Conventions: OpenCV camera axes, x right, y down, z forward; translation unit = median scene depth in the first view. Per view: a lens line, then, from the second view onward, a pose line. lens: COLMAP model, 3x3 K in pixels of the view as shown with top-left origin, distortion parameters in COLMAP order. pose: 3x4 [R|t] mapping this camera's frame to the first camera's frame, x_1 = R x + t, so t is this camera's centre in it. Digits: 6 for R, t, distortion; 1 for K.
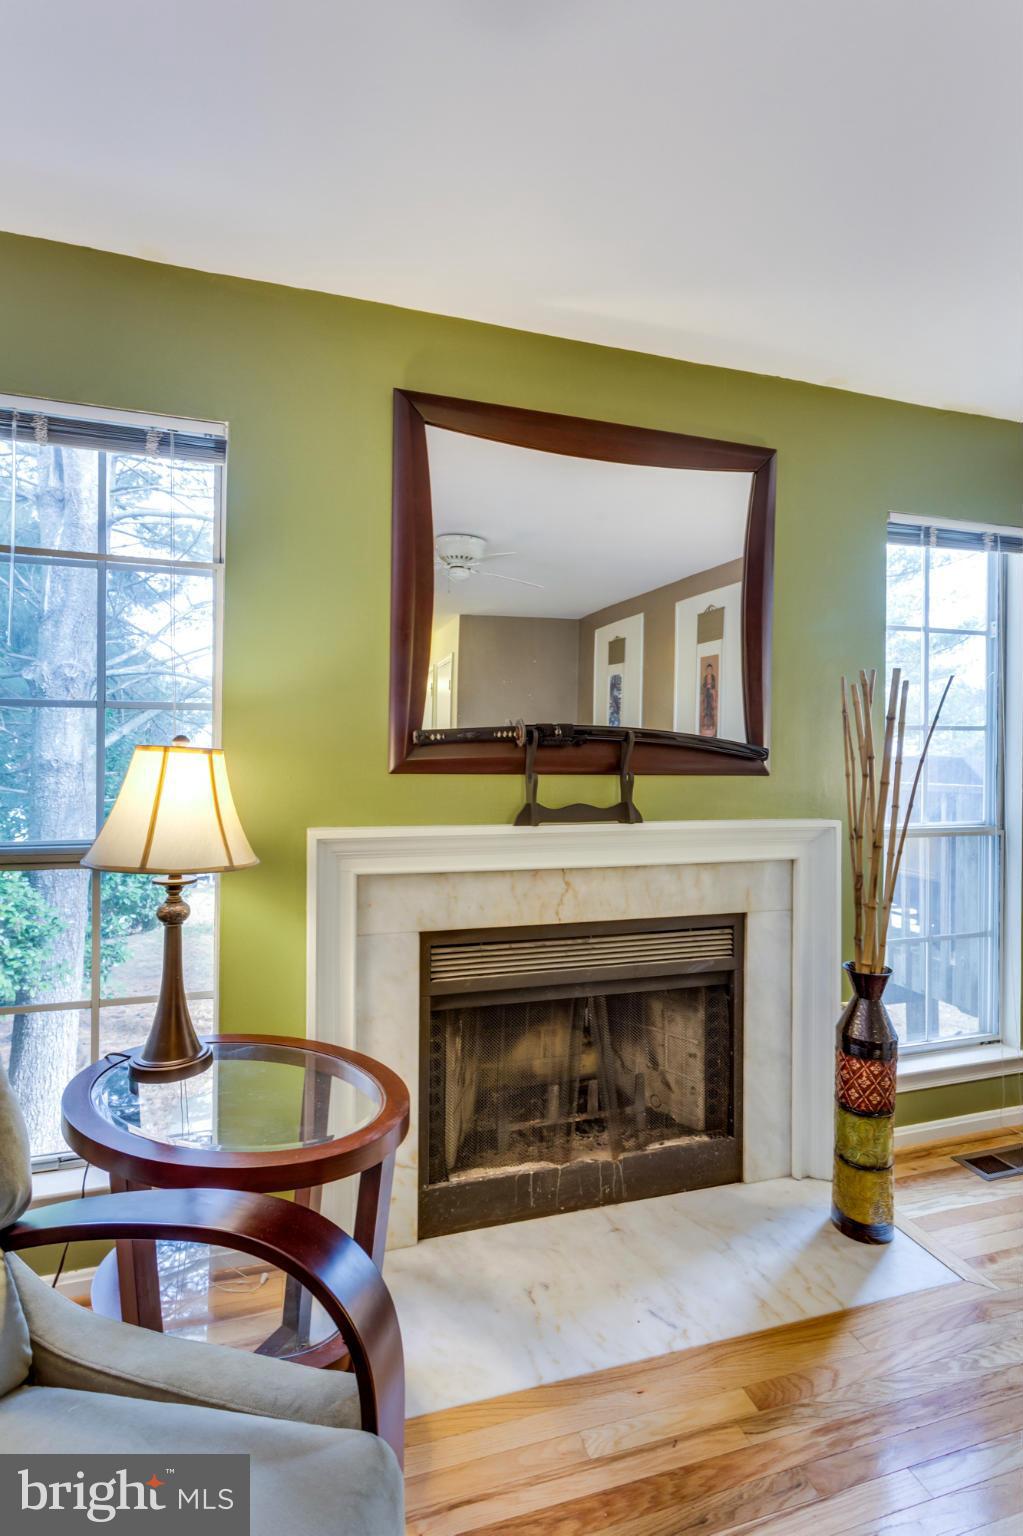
lens RADIAL K [[736.2, 0, 511.3], [0, 736.2, 756.3], [0, 0, 1]] dist [0.000853, 0.000665]
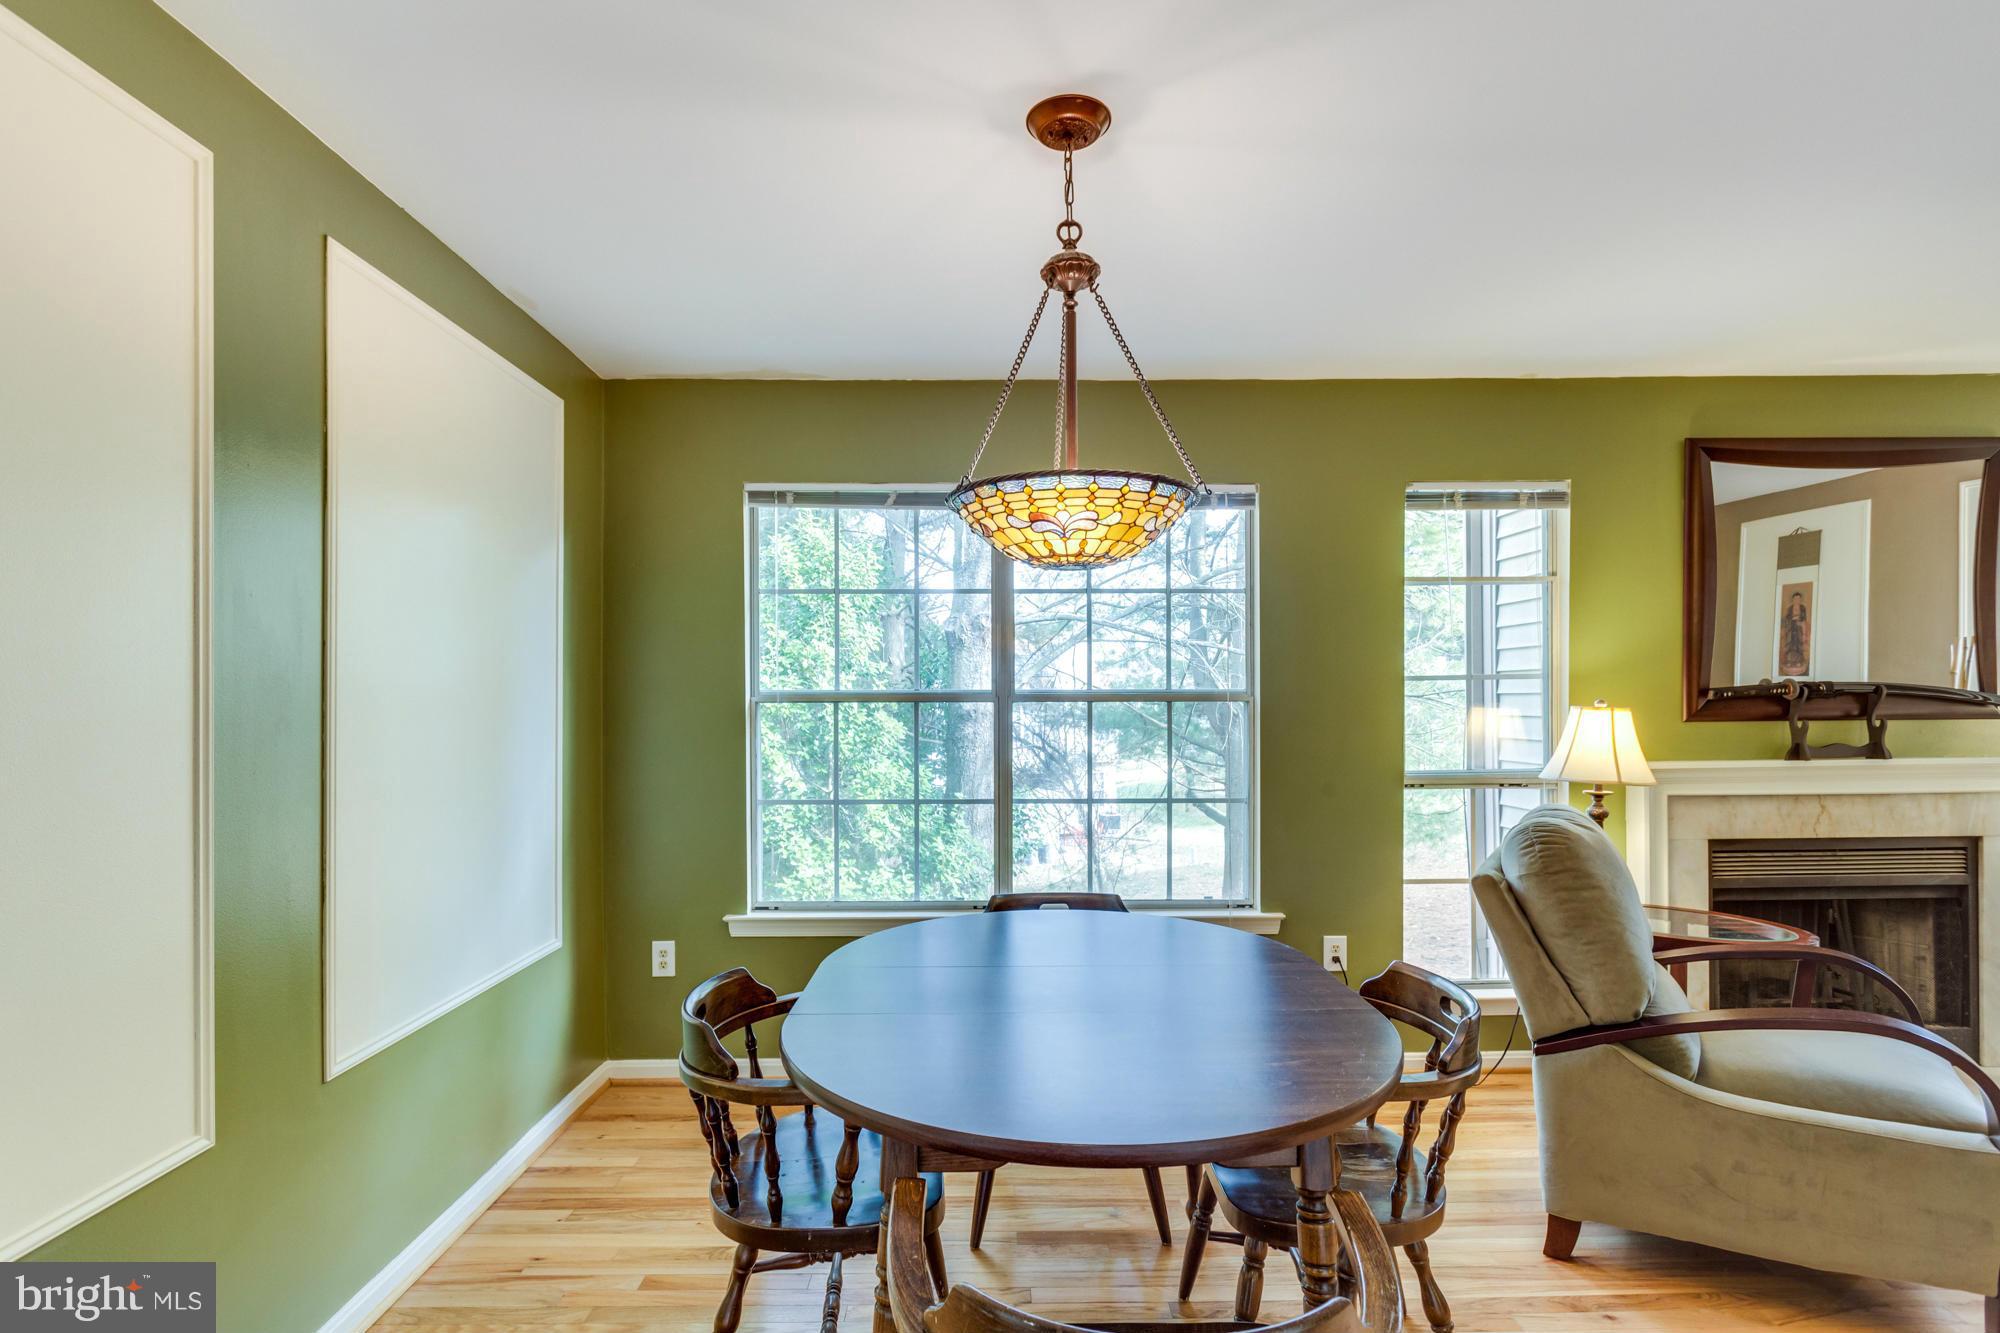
lens RADIAL K [[958.6, 0, 1022.6], [0, 958.6, 701.7], [0, 0, 1]] dist [0.000853, 0.000665]
pose [[0.962467, -0.016308, -0.270910, -0.797523], [0.019430, 0.999772, 0.008847, -0.049296], [0.270704, -0.013779, 0.962564, -0.958924]]
